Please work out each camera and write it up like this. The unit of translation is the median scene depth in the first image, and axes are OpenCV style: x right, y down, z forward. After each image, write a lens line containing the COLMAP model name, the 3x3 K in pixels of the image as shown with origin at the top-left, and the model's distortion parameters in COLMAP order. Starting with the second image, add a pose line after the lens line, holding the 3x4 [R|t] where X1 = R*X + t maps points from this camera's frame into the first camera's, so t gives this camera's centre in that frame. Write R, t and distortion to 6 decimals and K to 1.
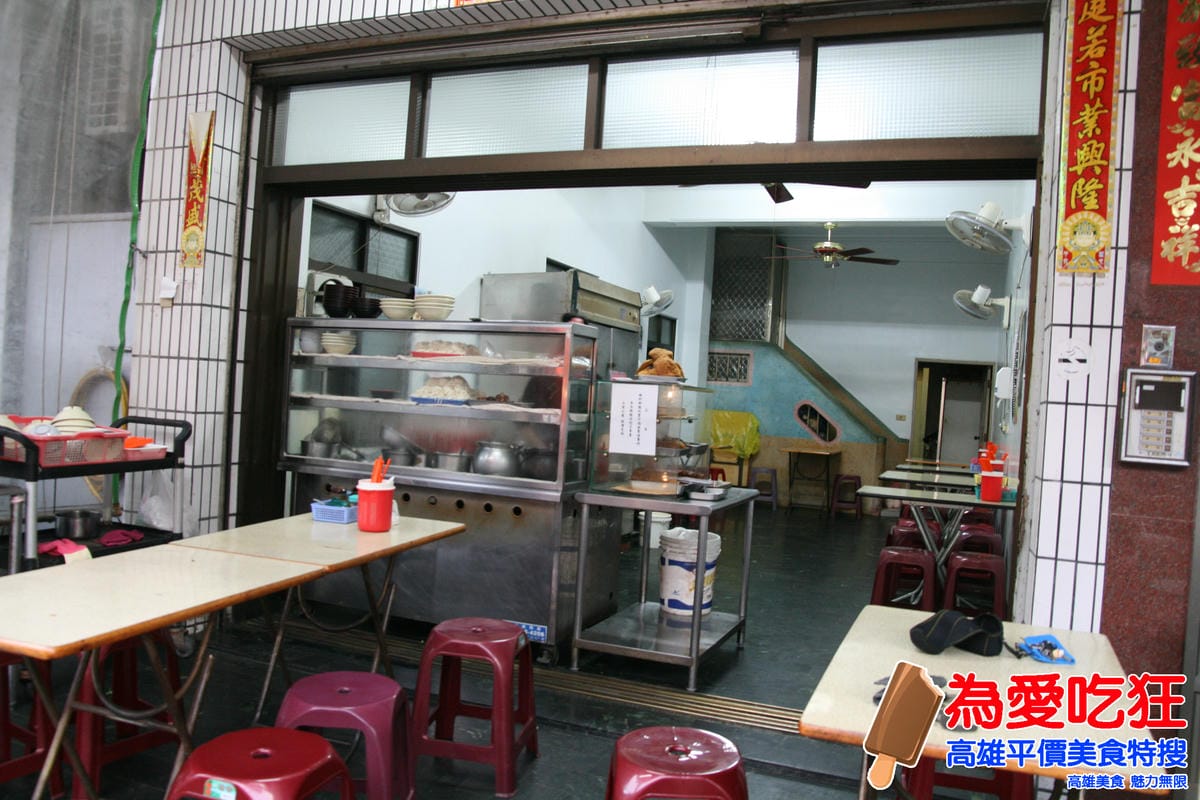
lens RADIAL K [[931.6, 0, 600.0], [0, 931.6, 400.0], [0, 0, 1]] dist [-0.128999, 0.115762]
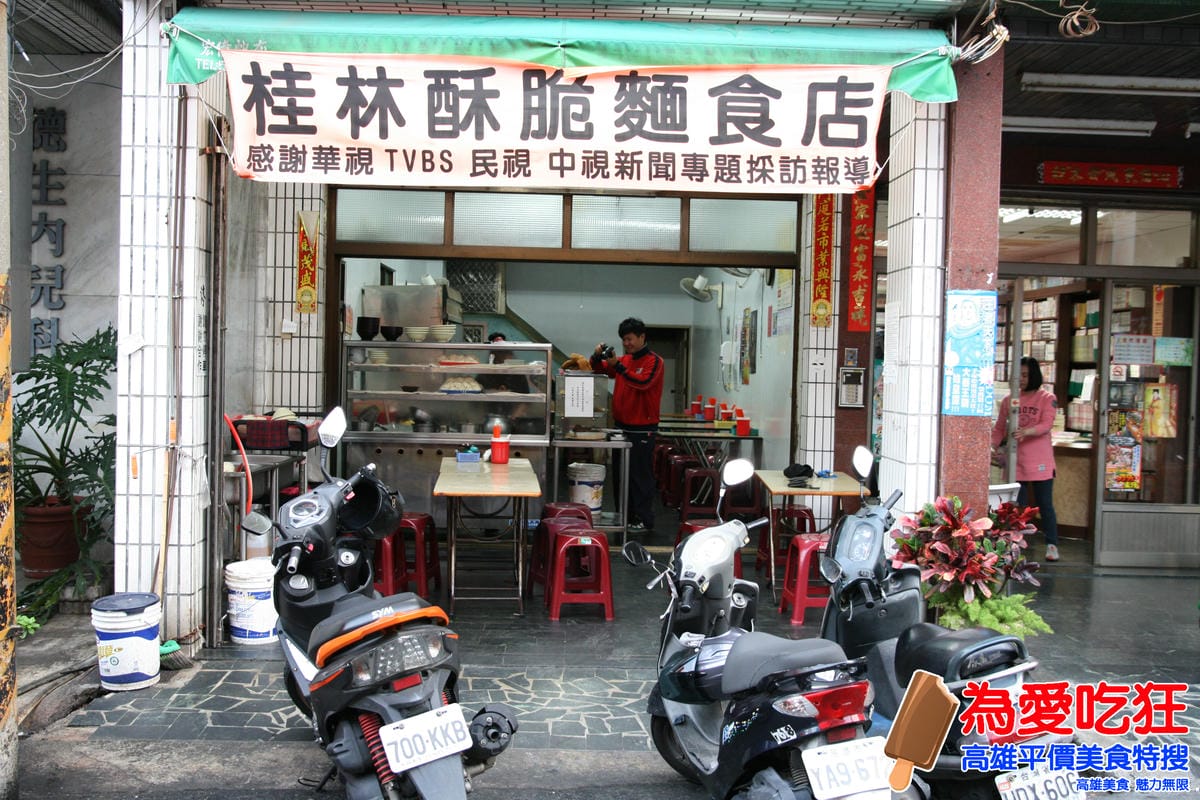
lens RADIAL K [[1209.0, 0, 600.0], [0, 1209.0, 400.0], [0, 0, 1]] dist [0.000612, 0.000916]
pose [[0.922168, -0.051101, 0.383400, -1.162718], [0.034900, 0.998184, 0.049097, -0.121606], [-0.385213, -0.031895, 0.922277, -1.609471]]
